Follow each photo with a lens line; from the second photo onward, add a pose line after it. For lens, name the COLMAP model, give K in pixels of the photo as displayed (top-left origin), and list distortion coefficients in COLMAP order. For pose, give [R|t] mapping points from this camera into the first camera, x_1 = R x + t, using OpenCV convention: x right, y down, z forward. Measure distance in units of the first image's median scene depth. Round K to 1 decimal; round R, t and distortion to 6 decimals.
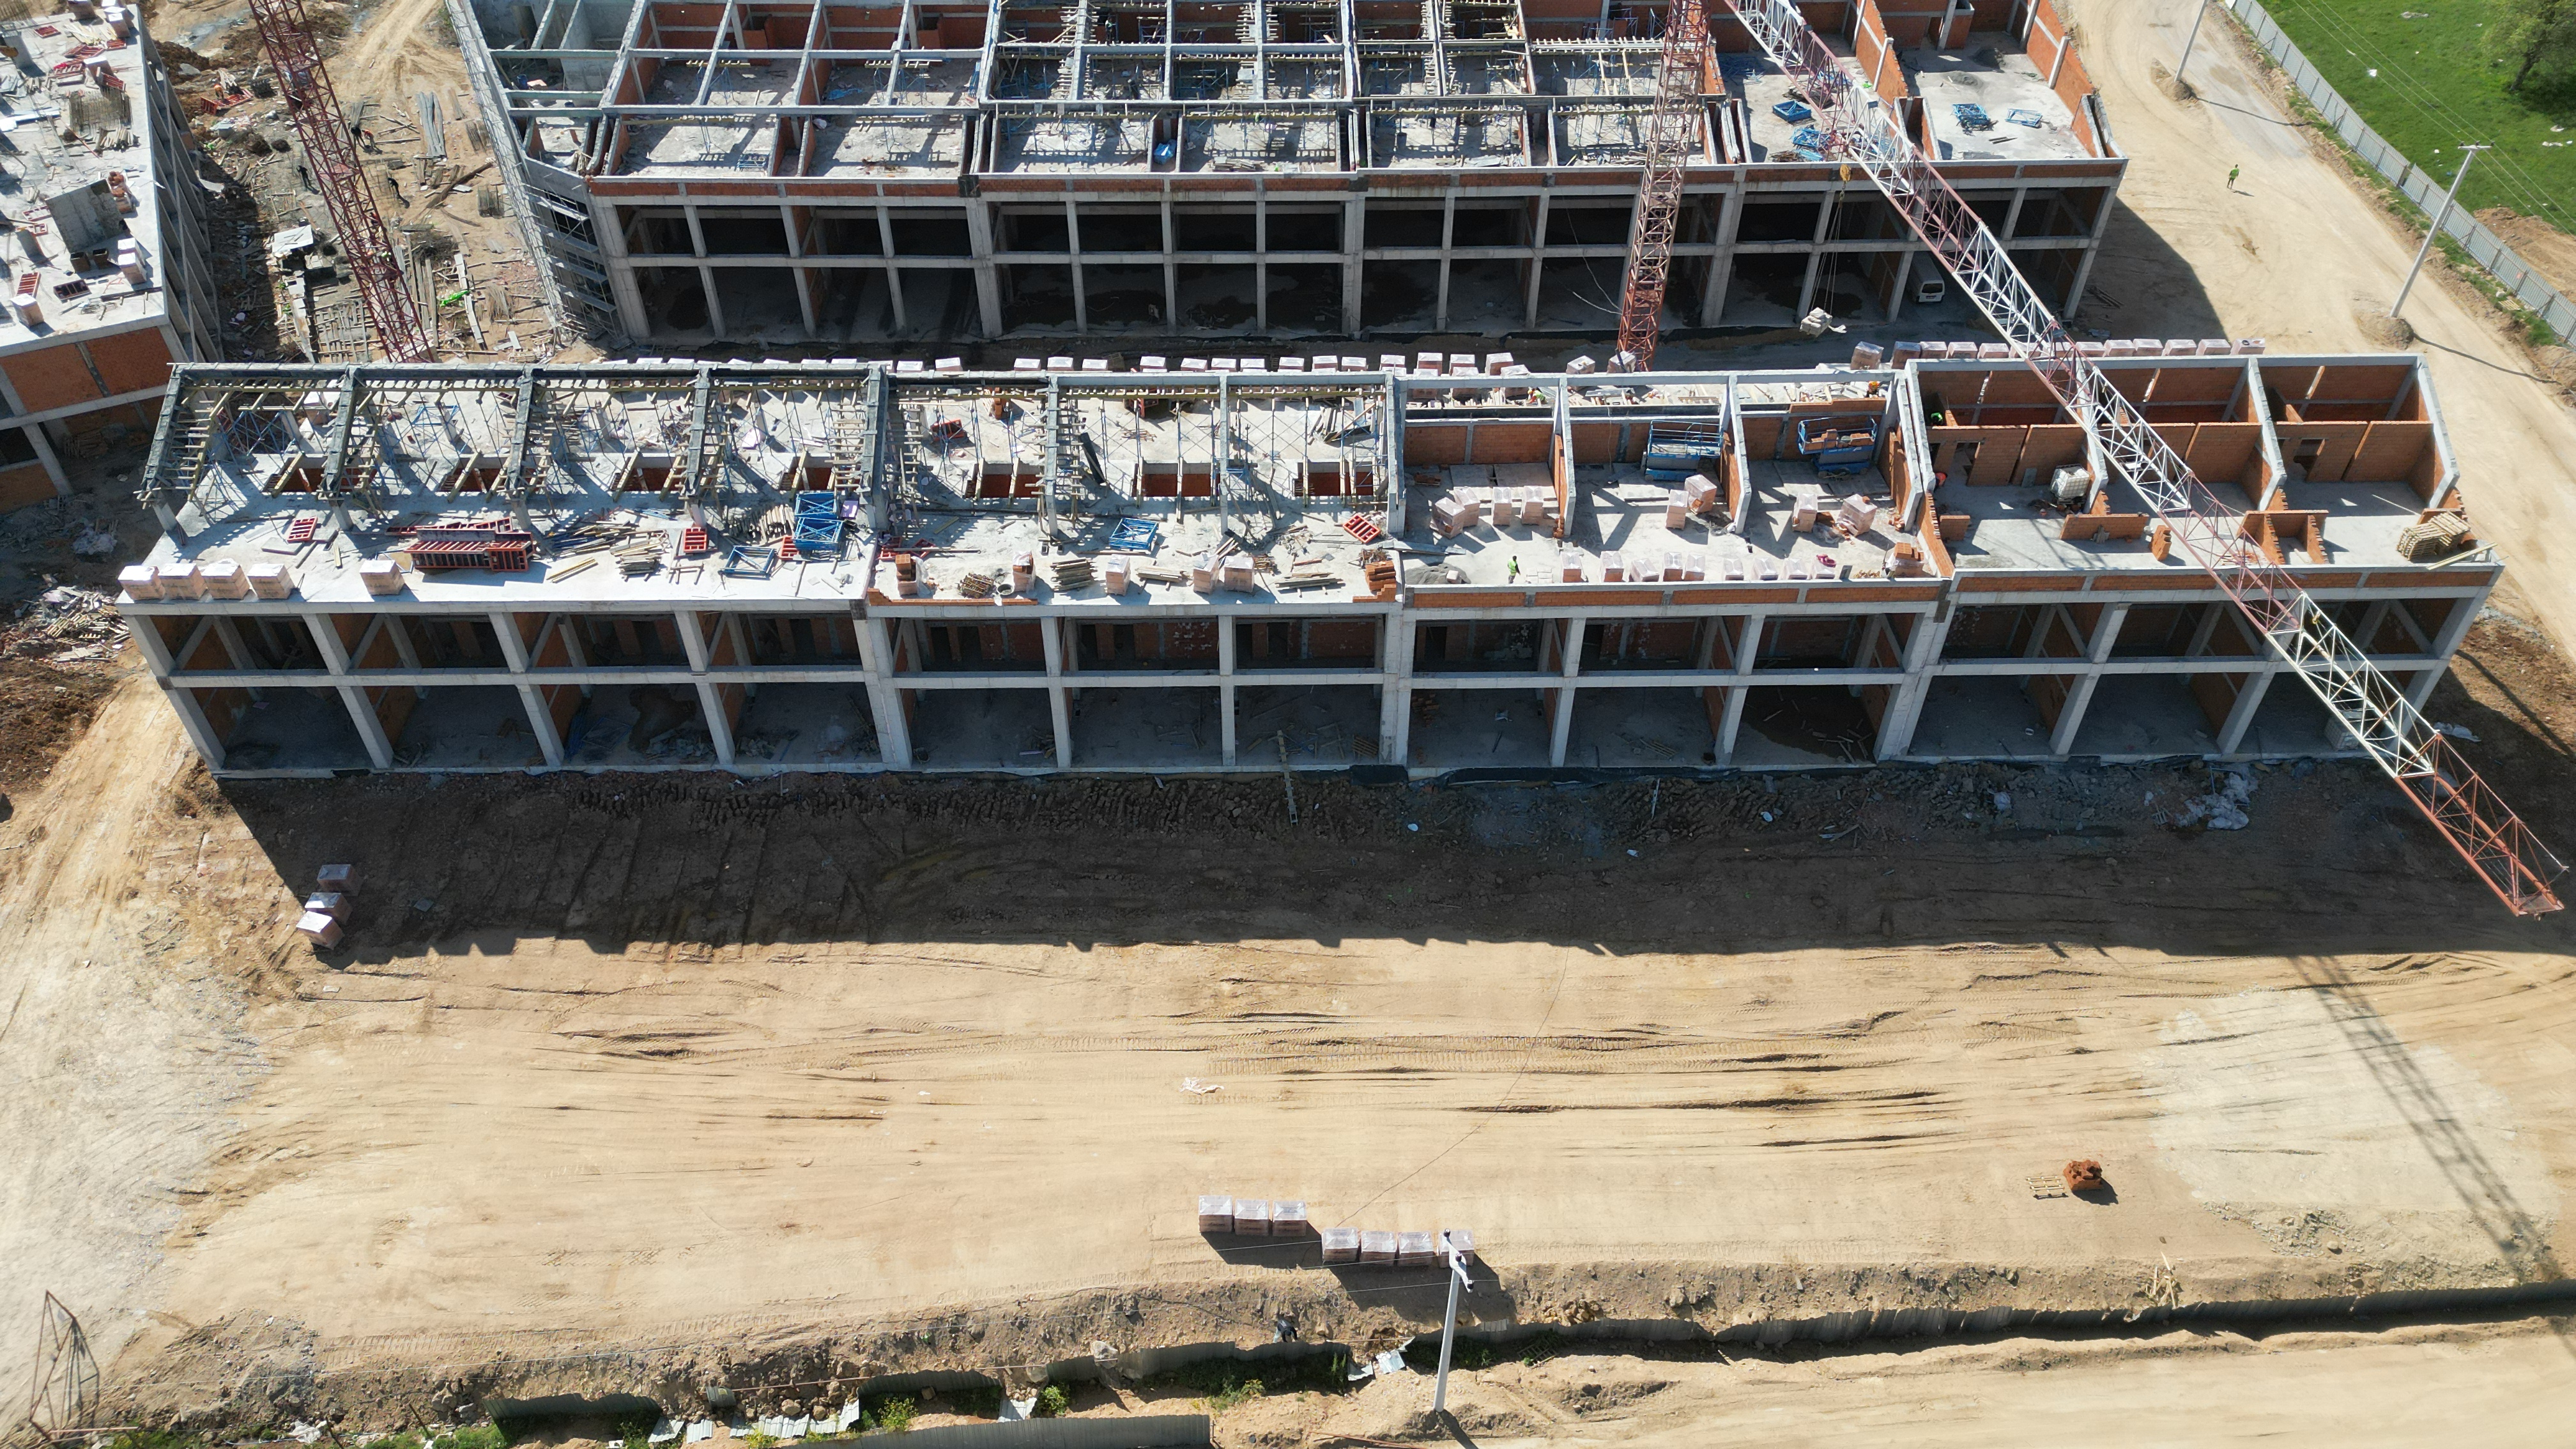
lens RADIAL K [[1827.6, 0, 1288.0], [0, 1827.6, 724.5], [0, 0, 1]] dist [0.144505, -0.181326]
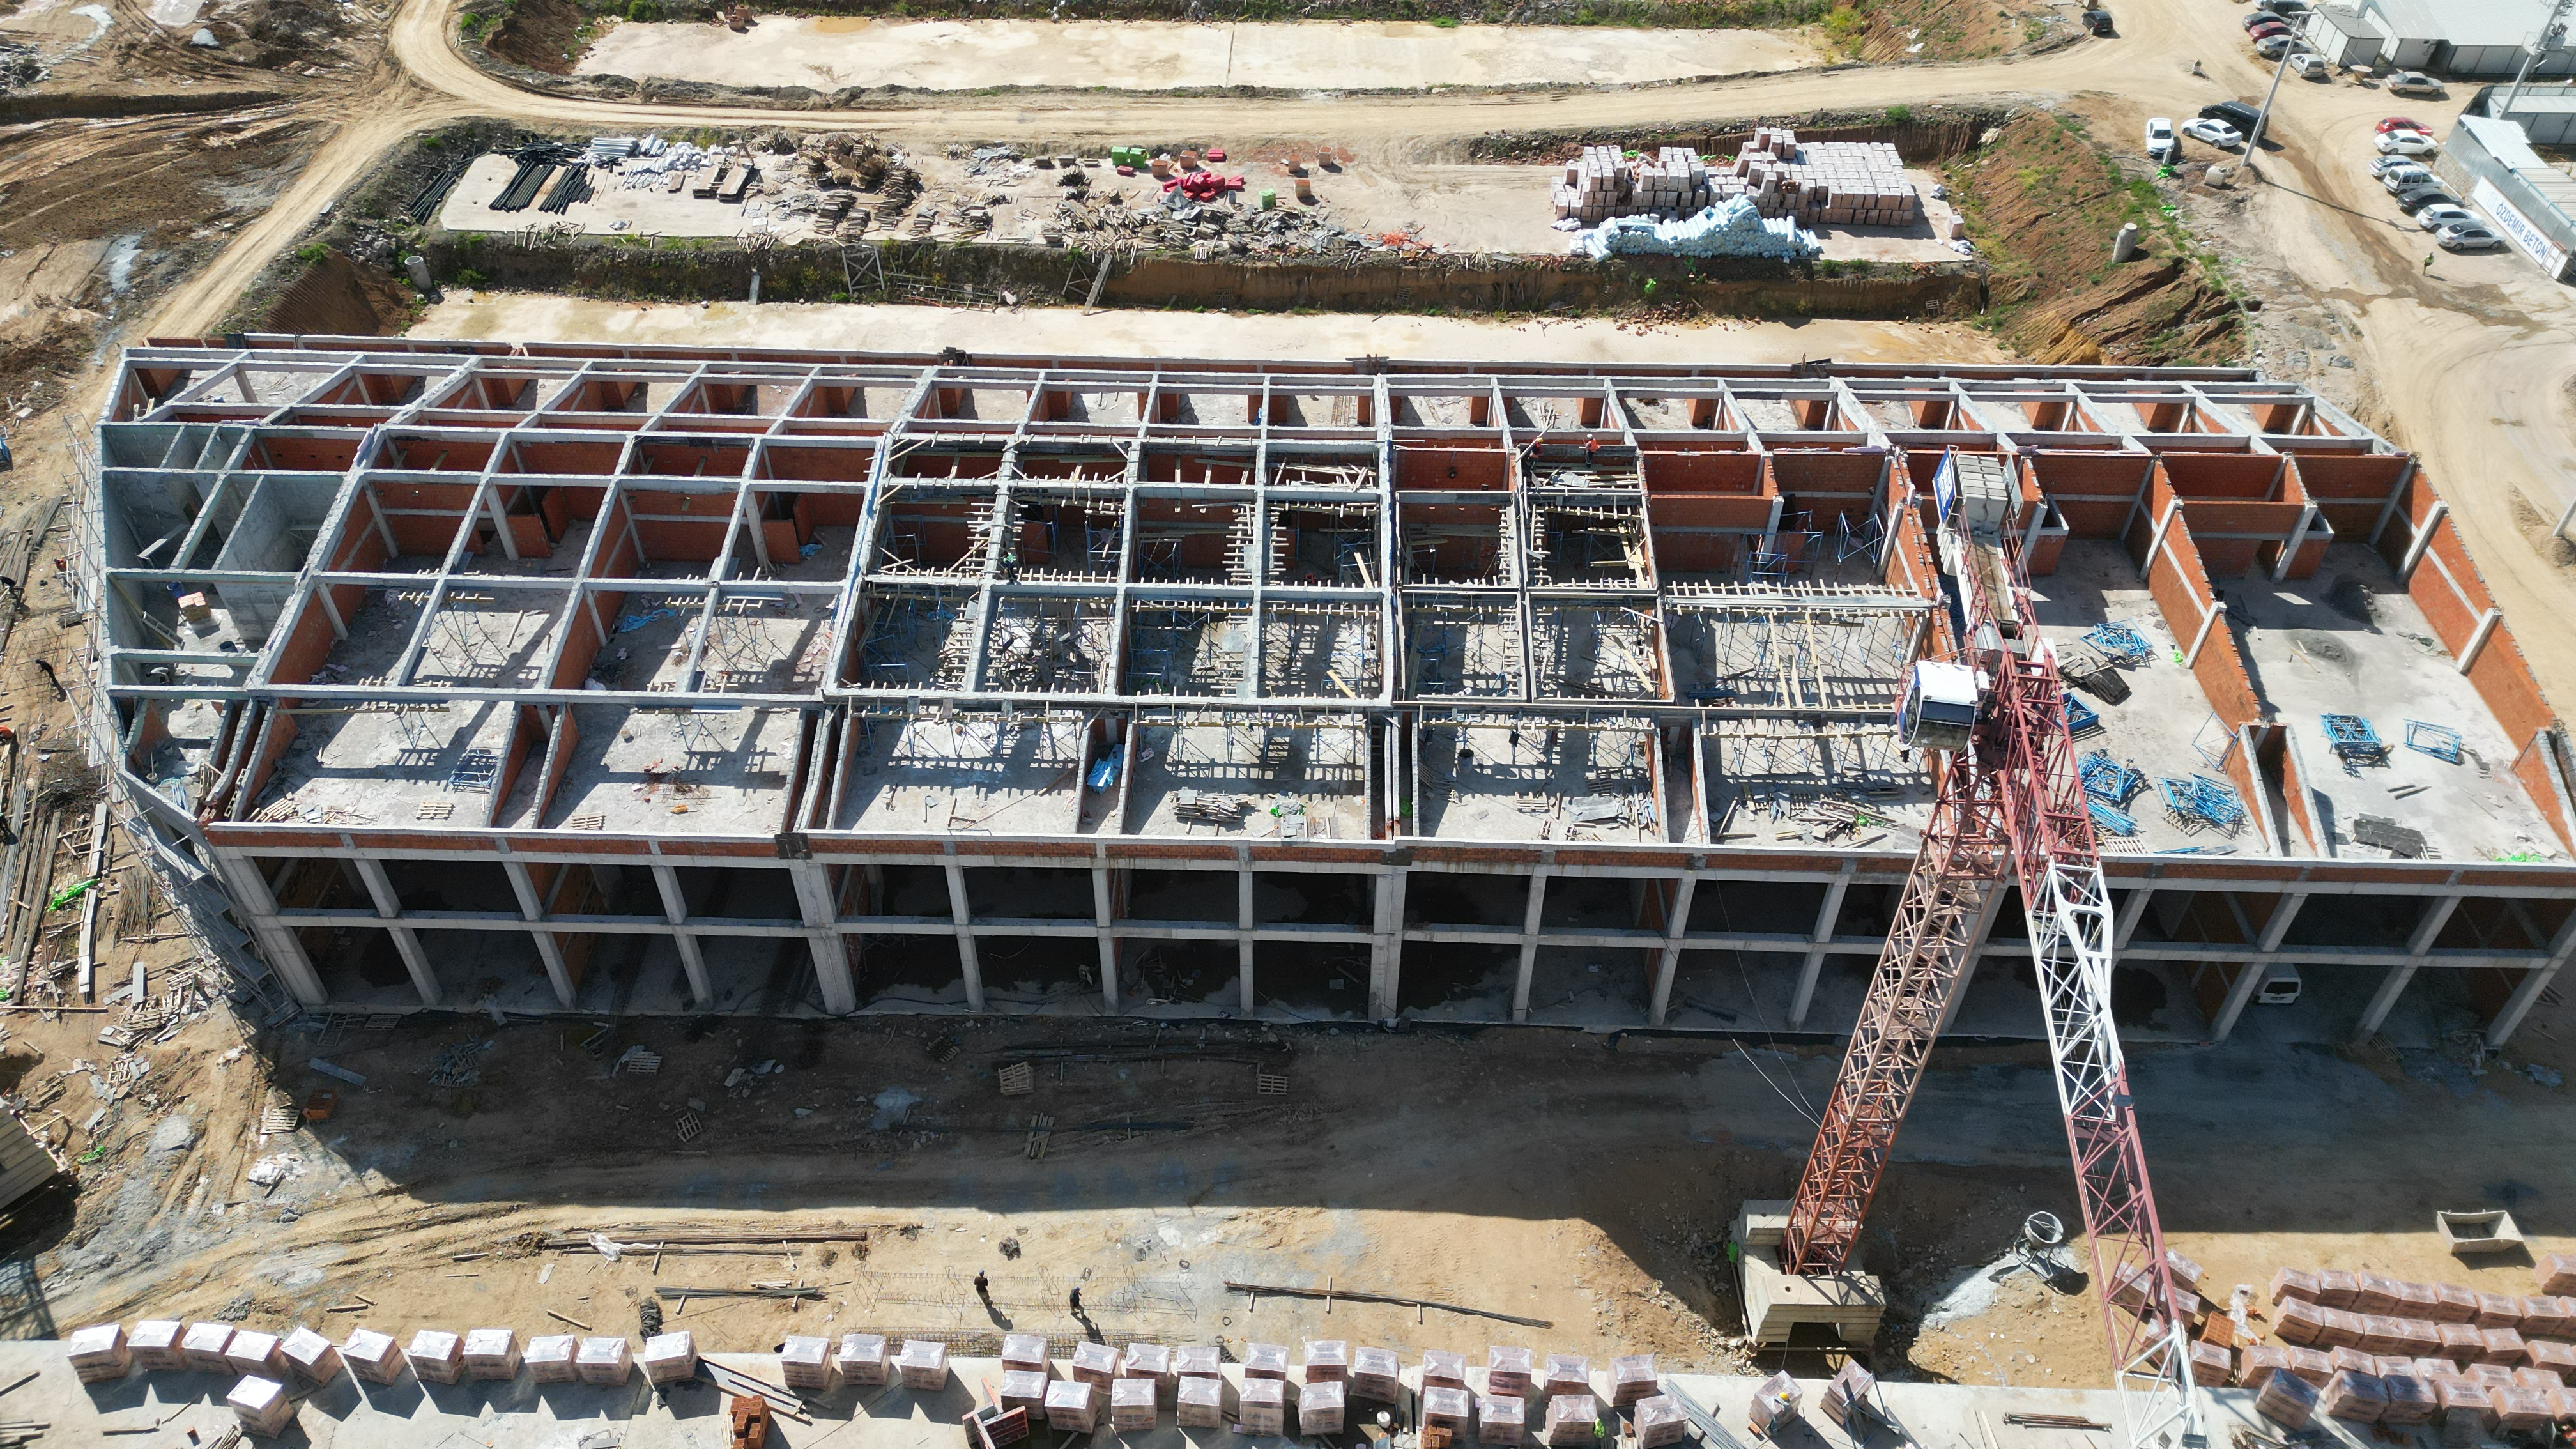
lens RADIAL K [[1827.6, 0, 1288.0], [0, 1827.6, 724.5], [0, 0, 1]] dist [0.144505, -0.181326]
pose [[0.999307, 0.028412, -0.024047, 0.013483], [-0.028472, 0.999592, -0.002118, -0.323016], [0.023977, 0.002802, 0.999709, 0.348429]]
